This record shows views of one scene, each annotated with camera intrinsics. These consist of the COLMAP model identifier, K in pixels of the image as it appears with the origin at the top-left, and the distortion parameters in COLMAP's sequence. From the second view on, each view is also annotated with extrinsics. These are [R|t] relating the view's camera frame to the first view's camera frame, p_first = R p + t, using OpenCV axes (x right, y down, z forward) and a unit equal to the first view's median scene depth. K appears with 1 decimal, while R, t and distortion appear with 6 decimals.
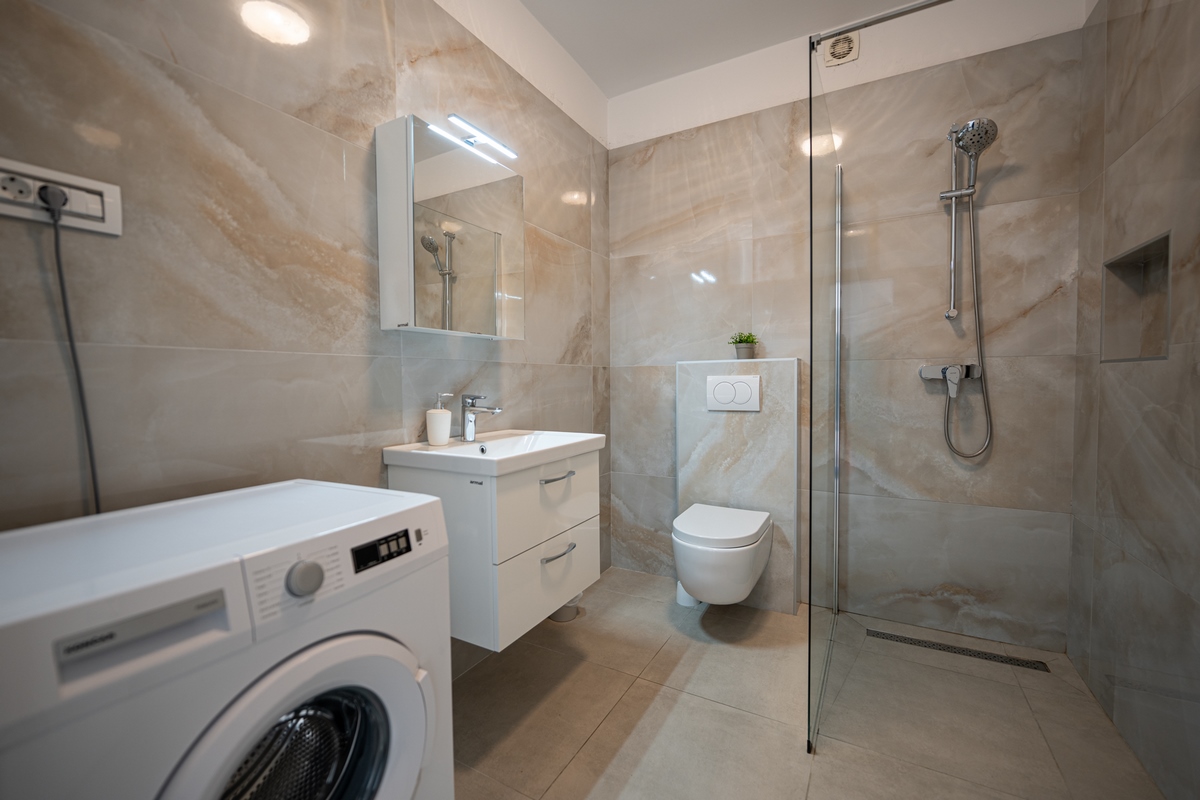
lens RADIAL K [[488.3, 0, 600.9], [0, 488.3, 396.9], [0, 0, 1]] dist [-0.007000, -0.002240]
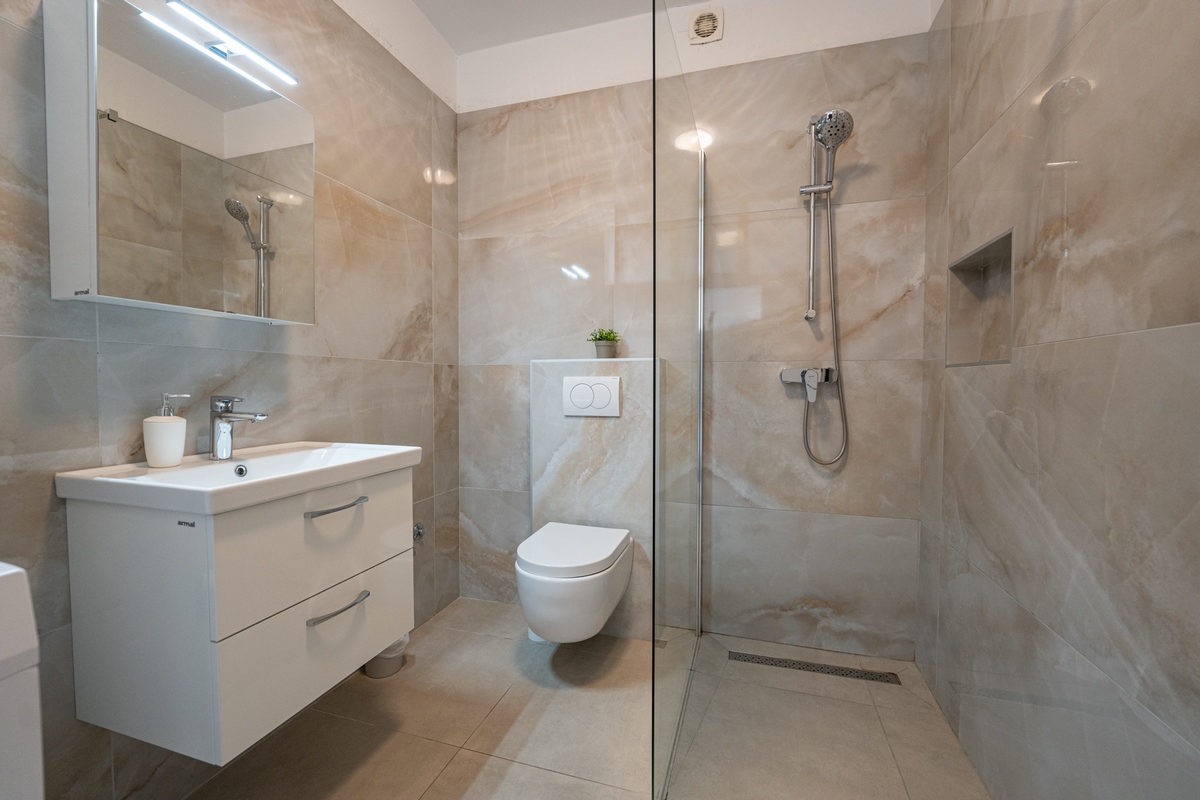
lens RADIAL K [[488.3, 0, 599.7], [0, 488.3, 396.1], [0, 0, 1]] dist [-0.007000, -0.002240]
pose [[0.979018, 0.005882, 0.203691, 0.123179], [-0.004211, 0.999954, -0.008640, -0.000526], [-0.203732, 0.007601, 0.978997, 0.149378]]
